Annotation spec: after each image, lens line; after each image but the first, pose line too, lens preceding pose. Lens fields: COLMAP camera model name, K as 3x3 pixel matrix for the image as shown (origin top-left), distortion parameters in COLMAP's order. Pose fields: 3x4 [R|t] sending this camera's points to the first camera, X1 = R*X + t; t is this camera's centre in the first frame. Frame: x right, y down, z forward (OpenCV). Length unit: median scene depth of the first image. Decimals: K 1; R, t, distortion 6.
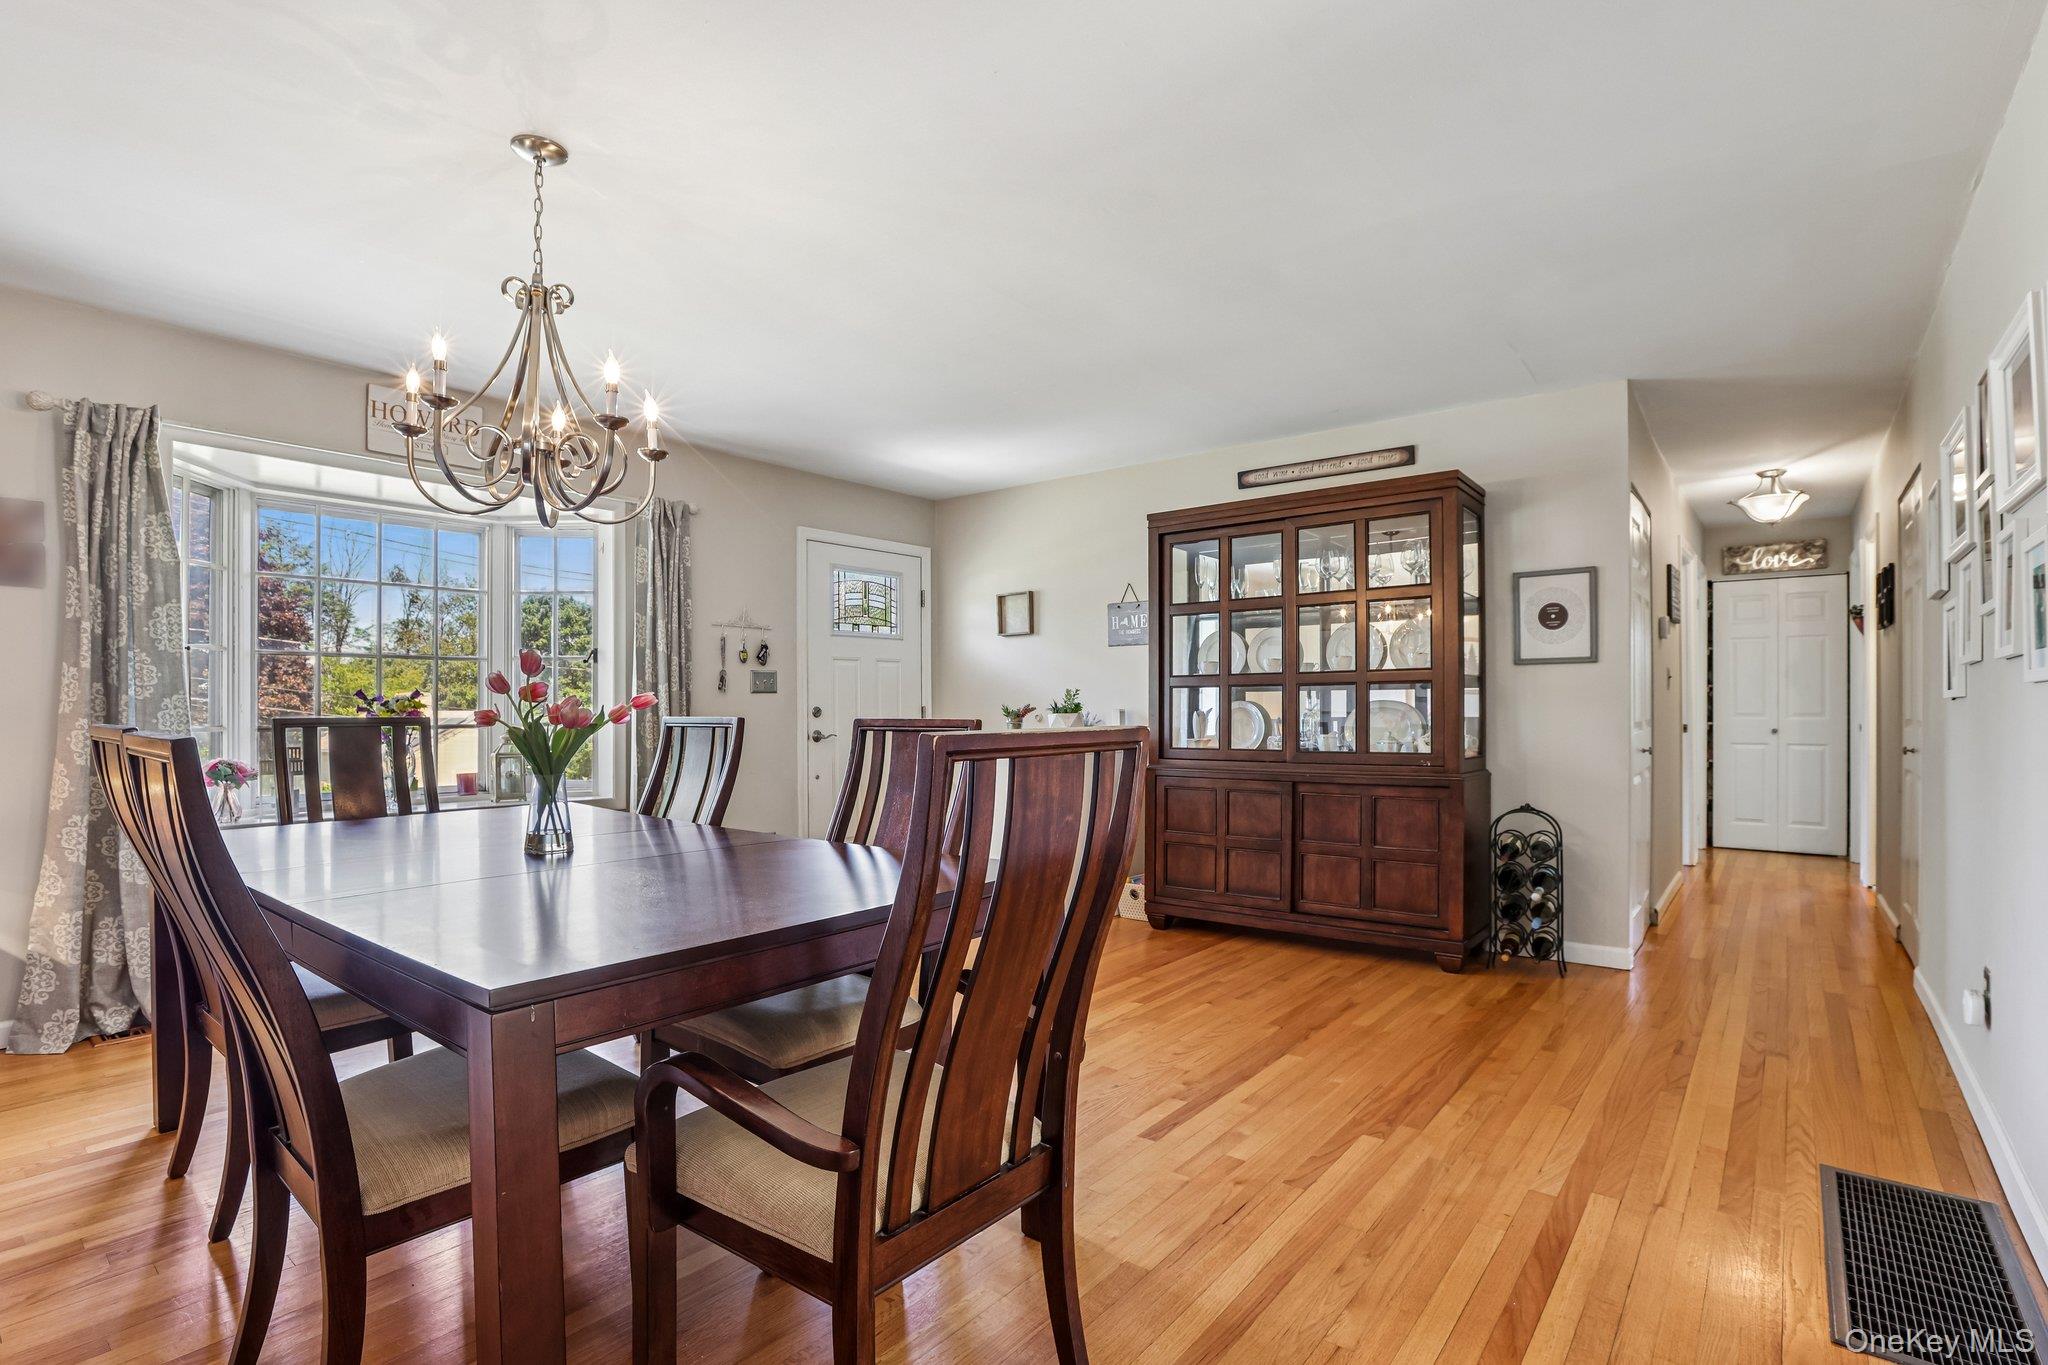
lens RADIAL K [[963.6, 0, 1024.0], [0, 963.6, 682.5], [0, 0, 1]] dist [-0.068920, 0.032158]
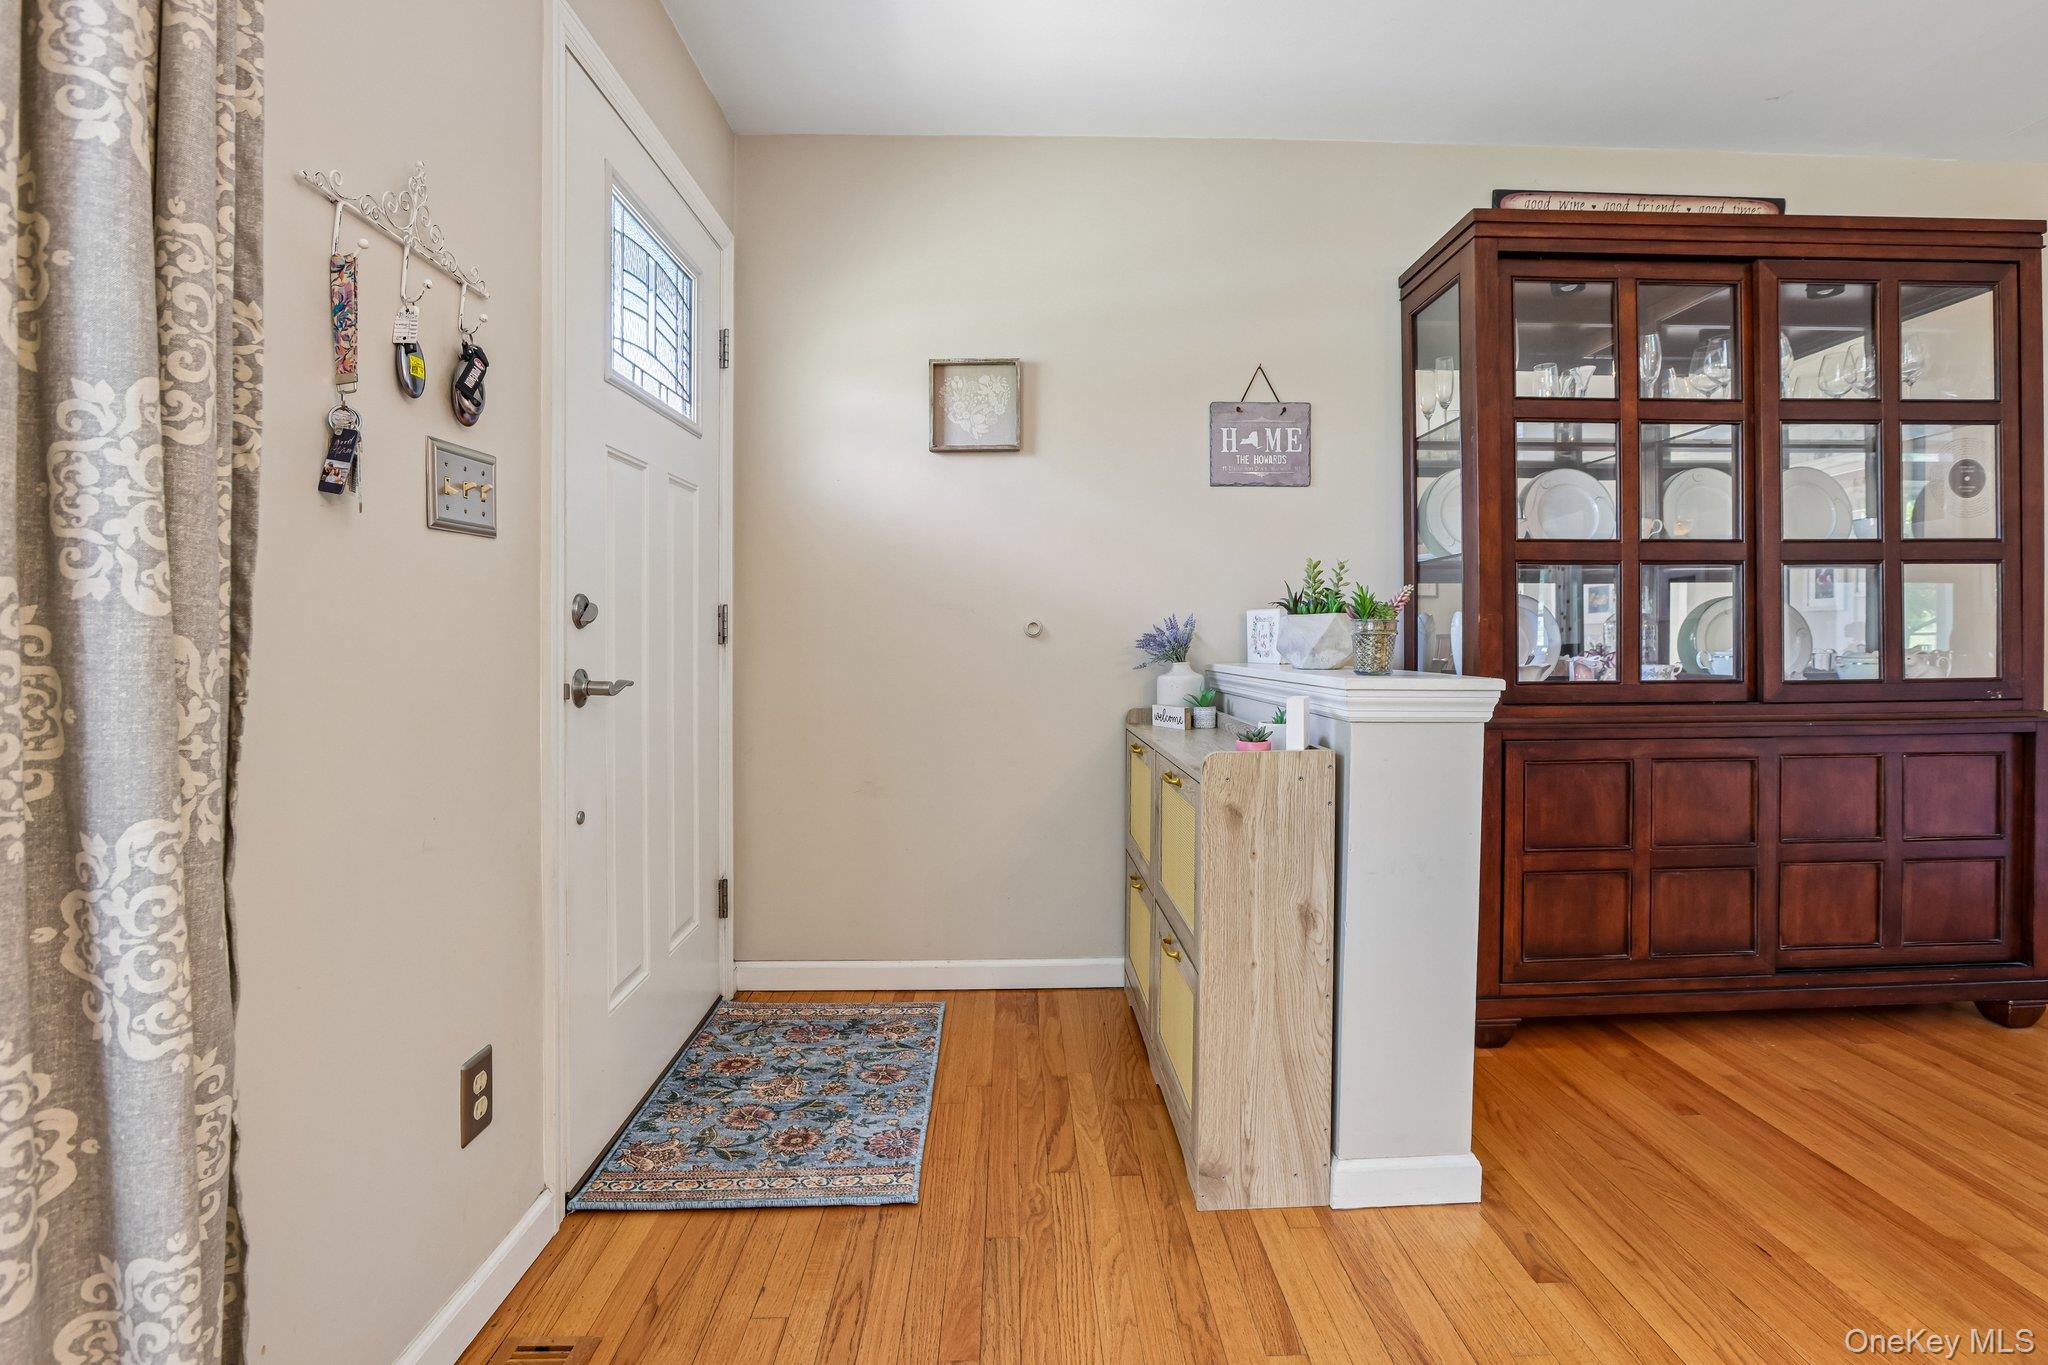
lens RADIAL K [[956.9, 0, 1022.8], [0, 956.9, 660.8], [0, 0, 1]] dist [-0.066597, 0.029958]
pose [[0.771504, -0.020373, 0.635898, -0.373676], [-0.011275, 0.998892, 0.045682, 0.038539], [-0.636124, -0.042414, 0.770420, 0.827558]]
